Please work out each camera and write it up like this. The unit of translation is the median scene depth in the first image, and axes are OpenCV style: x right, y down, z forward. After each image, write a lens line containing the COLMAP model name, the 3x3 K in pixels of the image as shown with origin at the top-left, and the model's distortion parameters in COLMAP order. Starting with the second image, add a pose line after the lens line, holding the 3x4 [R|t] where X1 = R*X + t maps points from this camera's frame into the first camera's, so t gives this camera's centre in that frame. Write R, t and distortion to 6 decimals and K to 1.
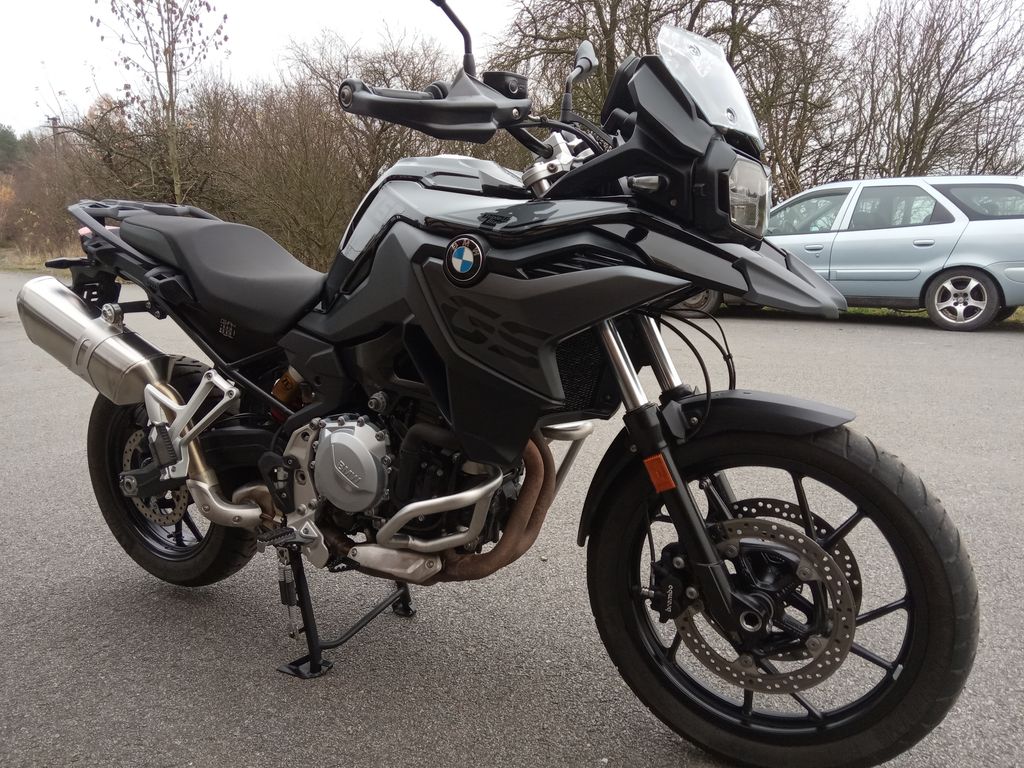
lens RADIAL K [[826.4, 0, 512.0], [0, 826.4, 384.0], [0, 0, 1]] dist [0.120945, -0.206858]
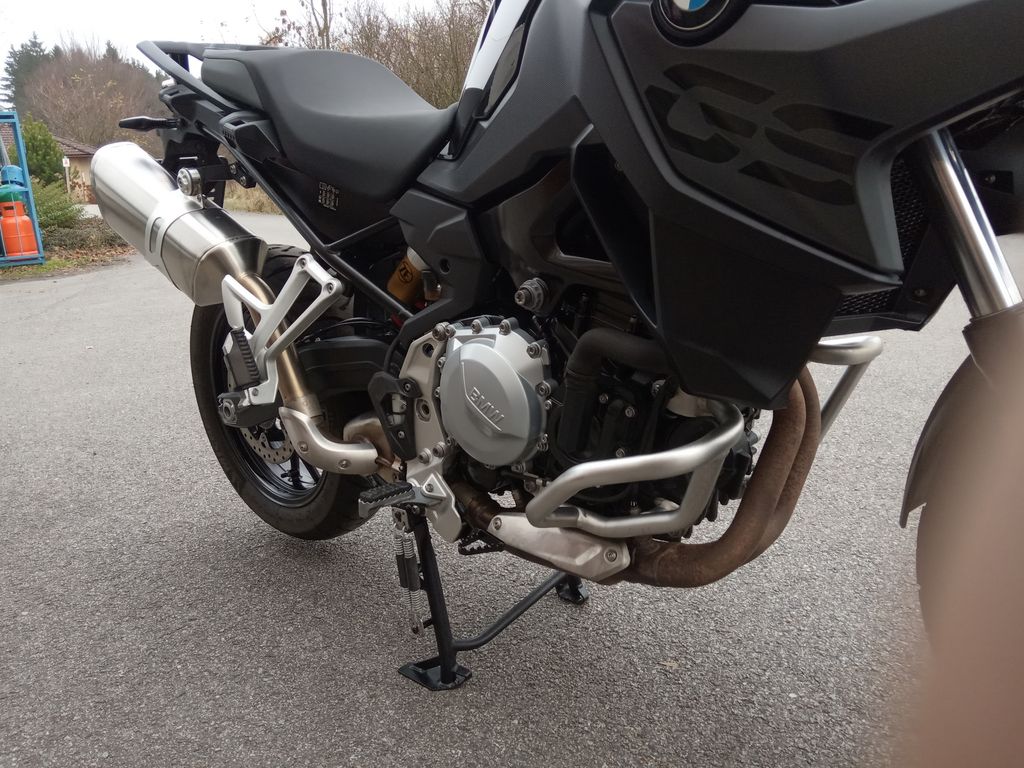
lens RADIAL K [[826.4, 0, 512.0], [0, 826.4, 384.0], [0, 0, 1]] dist [0.120945, -0.206858]
pose [[0.978091, 0.024694, -0.206710, -0.042144], [-0.007179, 0.996350, 0.085057, 0.032571], [0.208056, -0.081710, 0.974698, 0.355688]]
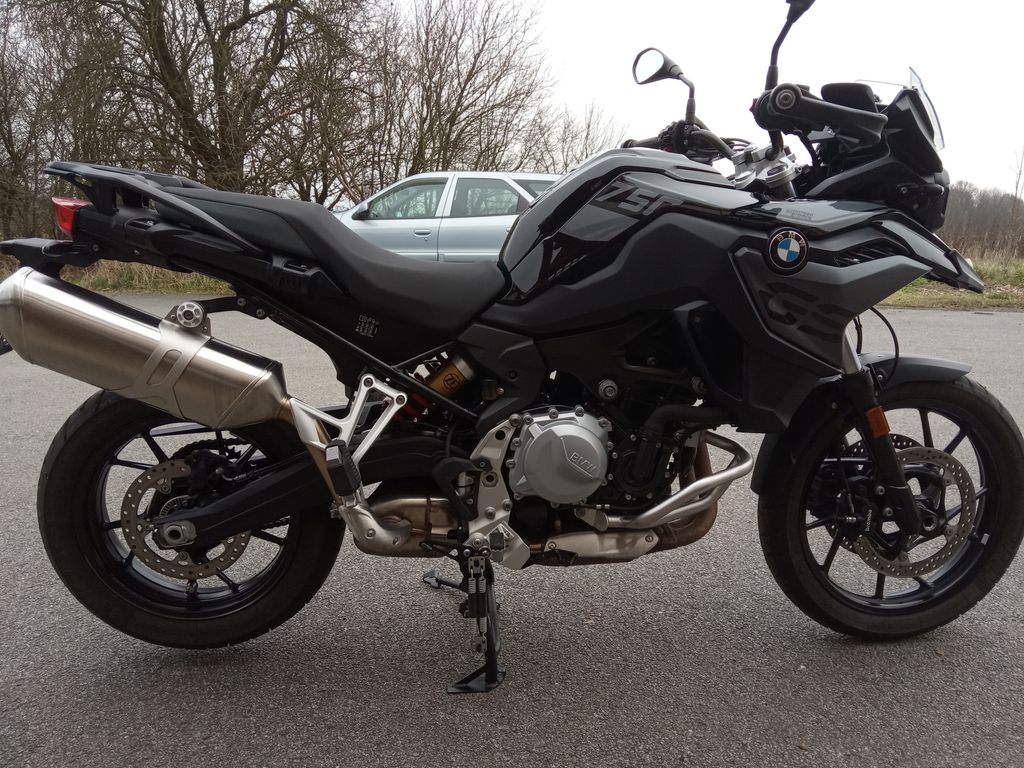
lens RADIAL K [[837.8, 0, 512.0], [0, 837.8, 384.0], [0, 0, 1]] dist [0.069498, -0.111492]
pose [[0.818078, -0.086916, 0.568502, -0.766814], [0.074370, 0.996202, 0.045286, -0.036809], [-0.570279, 0.005232, 0.821434, 0.207320]]
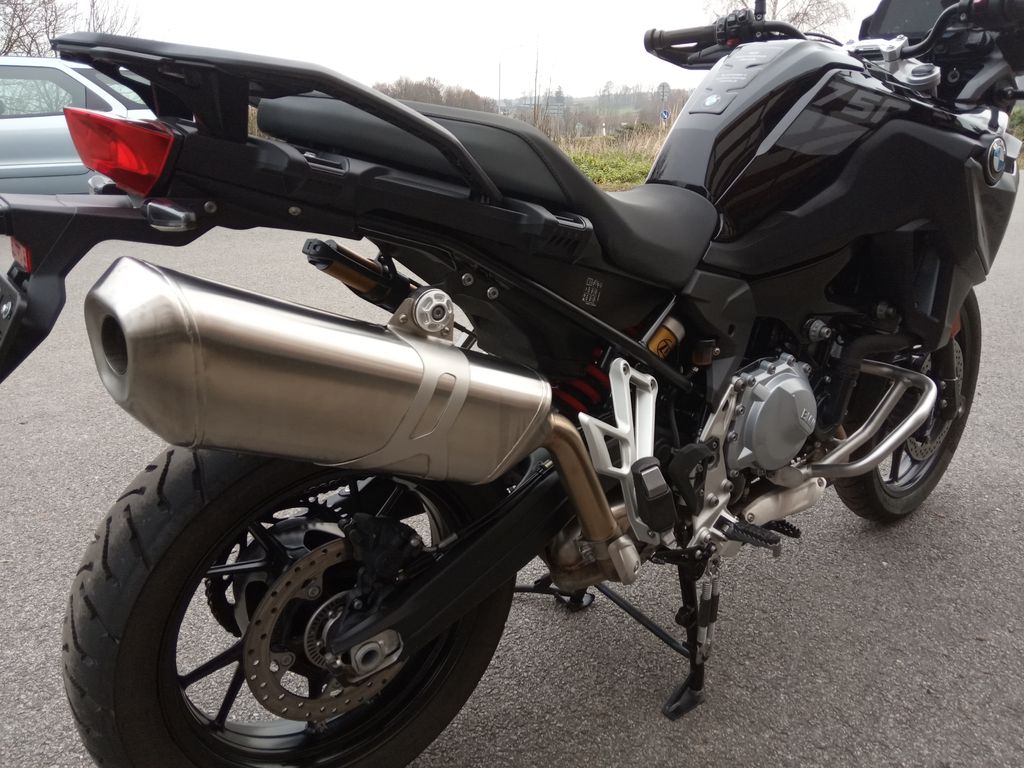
lens RADIAL K [[837.8, 0, 512.0], [0, 837.8, 384.0], [0, 0, 1]] dist [0.069498, -0.111492]
pose [[0.369428, -0.267491, 0.889928, -0.995770], [0.156290, 0.961918, 0.224250, -0.159114], [-0.916022, 0.056243, 0.397165, 0.863973]]
